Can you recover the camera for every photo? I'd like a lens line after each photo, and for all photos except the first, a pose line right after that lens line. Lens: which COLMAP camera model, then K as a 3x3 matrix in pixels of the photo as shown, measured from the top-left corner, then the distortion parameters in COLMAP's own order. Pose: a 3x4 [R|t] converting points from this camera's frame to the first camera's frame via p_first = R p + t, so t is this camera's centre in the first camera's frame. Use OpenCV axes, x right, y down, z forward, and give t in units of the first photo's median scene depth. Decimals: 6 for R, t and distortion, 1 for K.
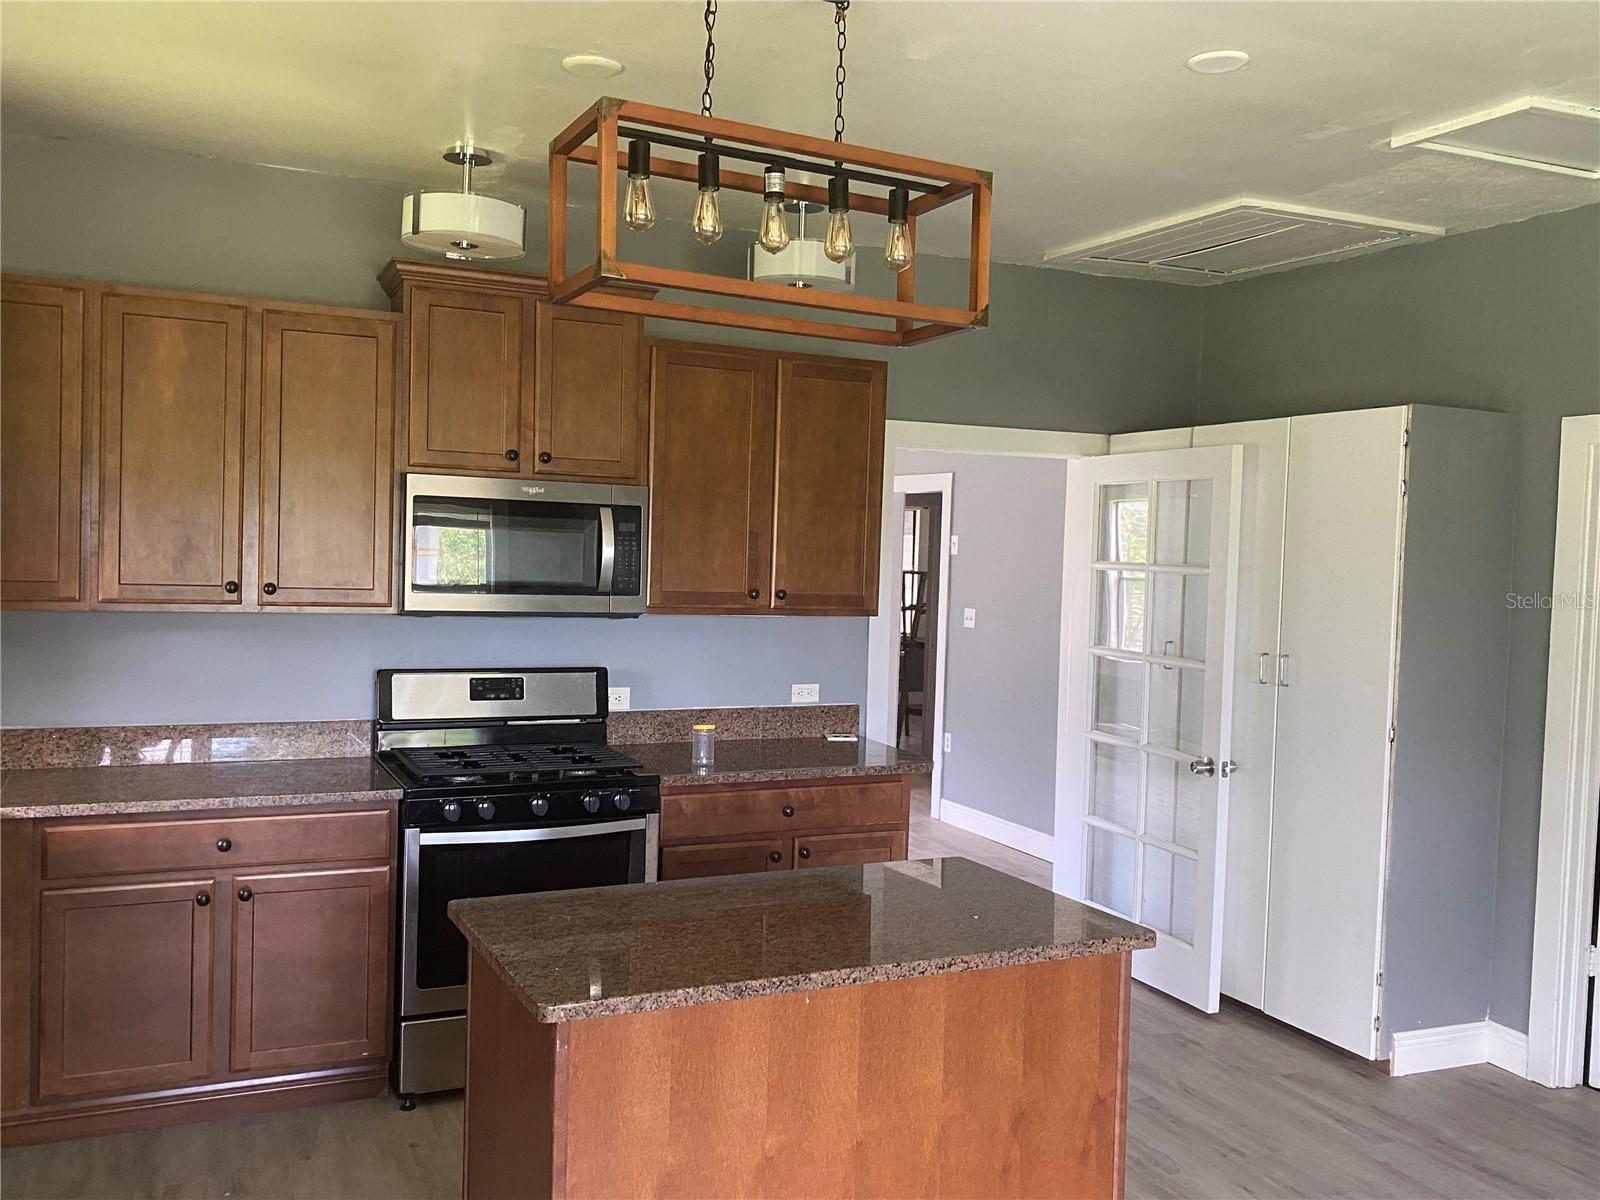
lens RADIAL K [[1362.0, 0, 793.9], [0, 1362.0, 603.3], [0, 0, 1]] dist [0.044336, -0.070856]
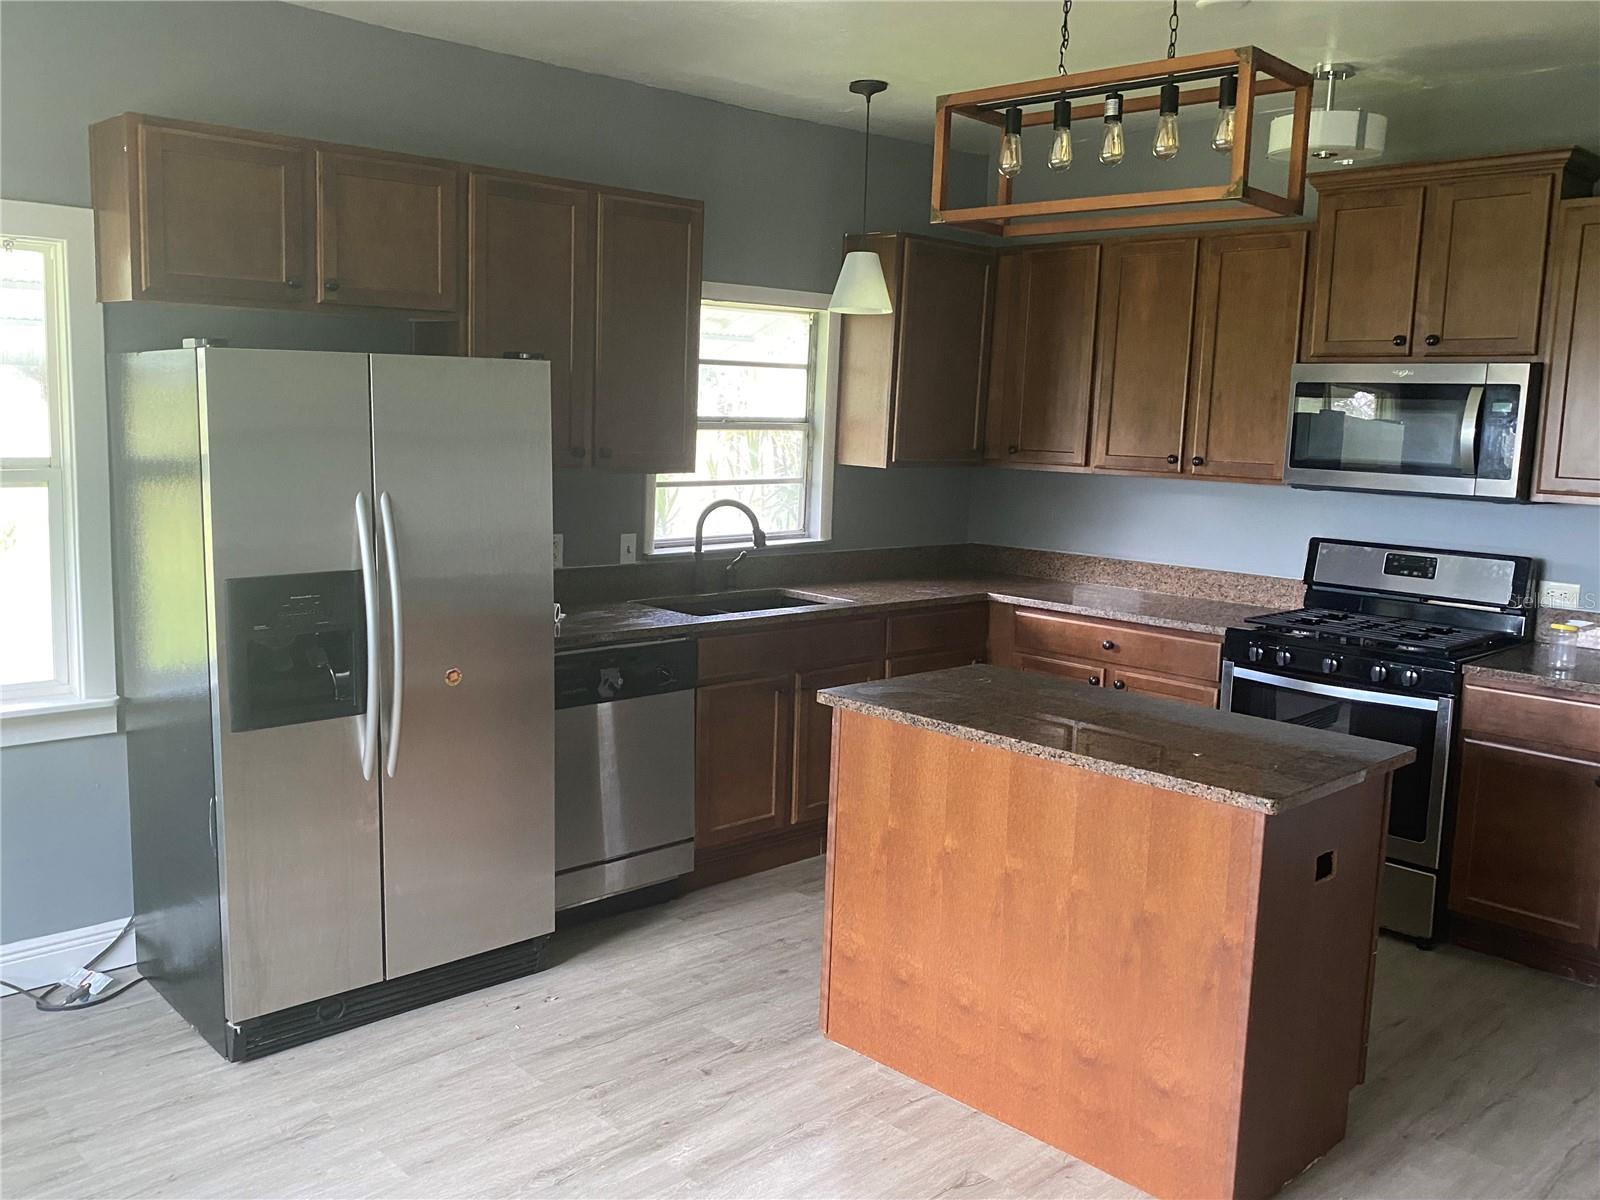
lens RADIAL K [[1362.0, 0, 773.1], [0, 1362.0, 590.8], [0, 0, 1]] dist [0.044336, -0.070856]
pose [[0.312526, 0.105363, -0.944048, 0.682110], [-0.056342, 0.994136, 0.092301, 0.013222], [0.948237, 0.024344, 0.316630, 0.220688]]
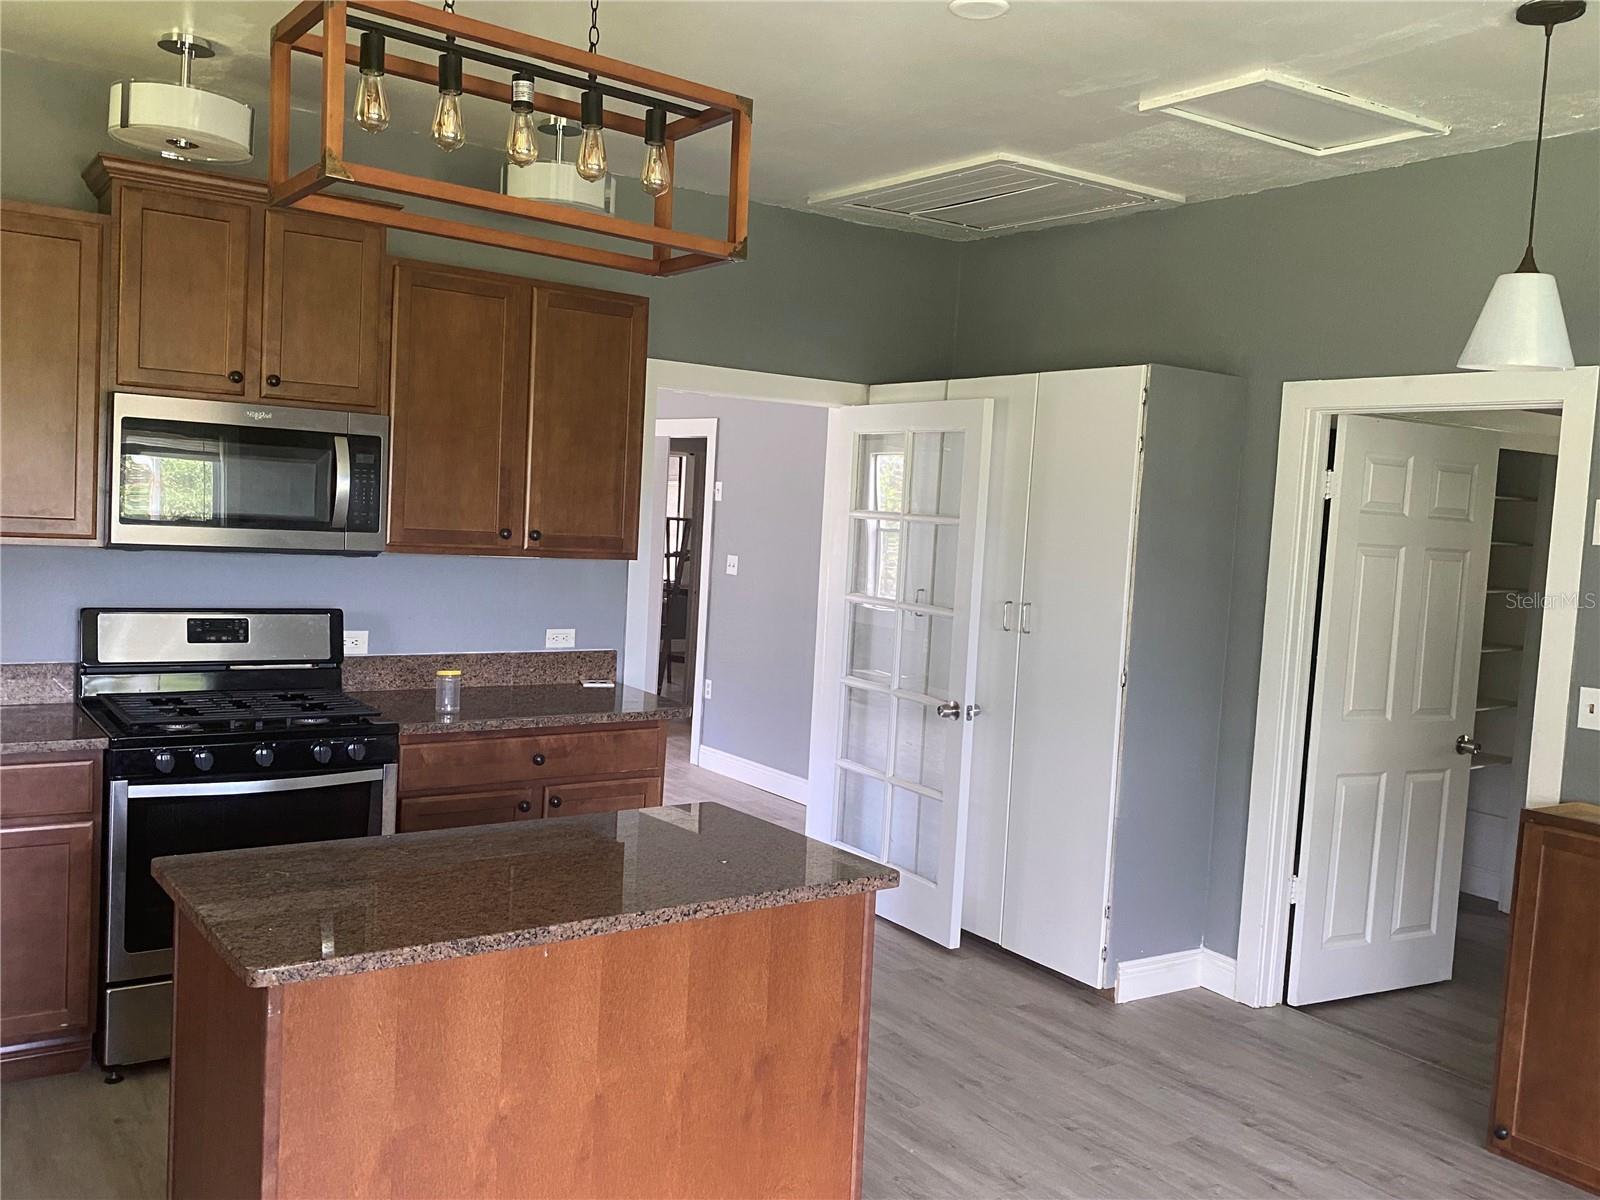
lens RADIAL K [[1362.0, 0, 803.3], [0, 1362.0, 596.6], [0, 0, 1]] dist [0.044336, -0.070856]
pose [[0.983817, 0.012628, 0.178729, 0.007331], [-0.018569, 0.999328, 0.031607, 0.003557], [-0.178210, -0.034414, 0.983391, 0.017985]]
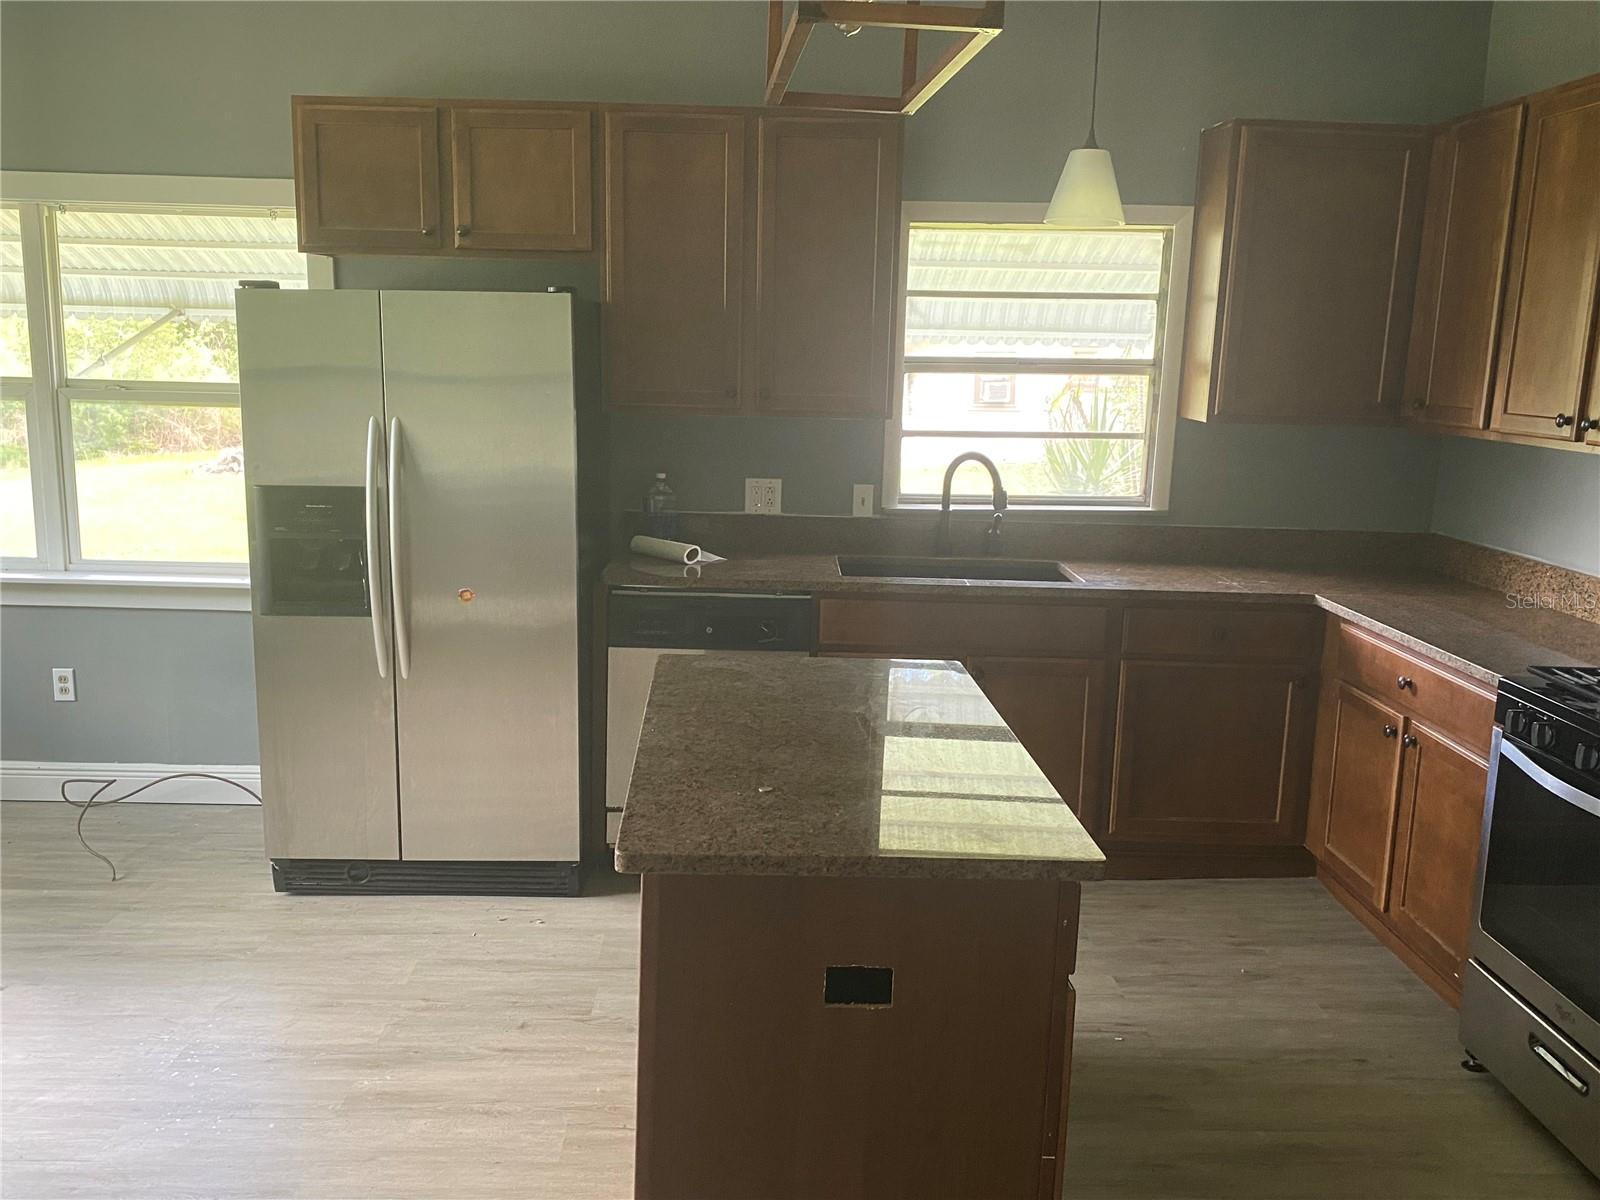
lens RADIAL K [[1362.0, 0, 786.0], [0, 1362.0, 591.9], [0, 0, 1]] dist [0.044336, -0.070856]
pose [[-0.399073, 0.125444, -0.908298, 0.555682], [-0.072688, 0.983152, 0.167718, -0.014170], [0.914034, 0.132954, -0.383231, 0.857764]]
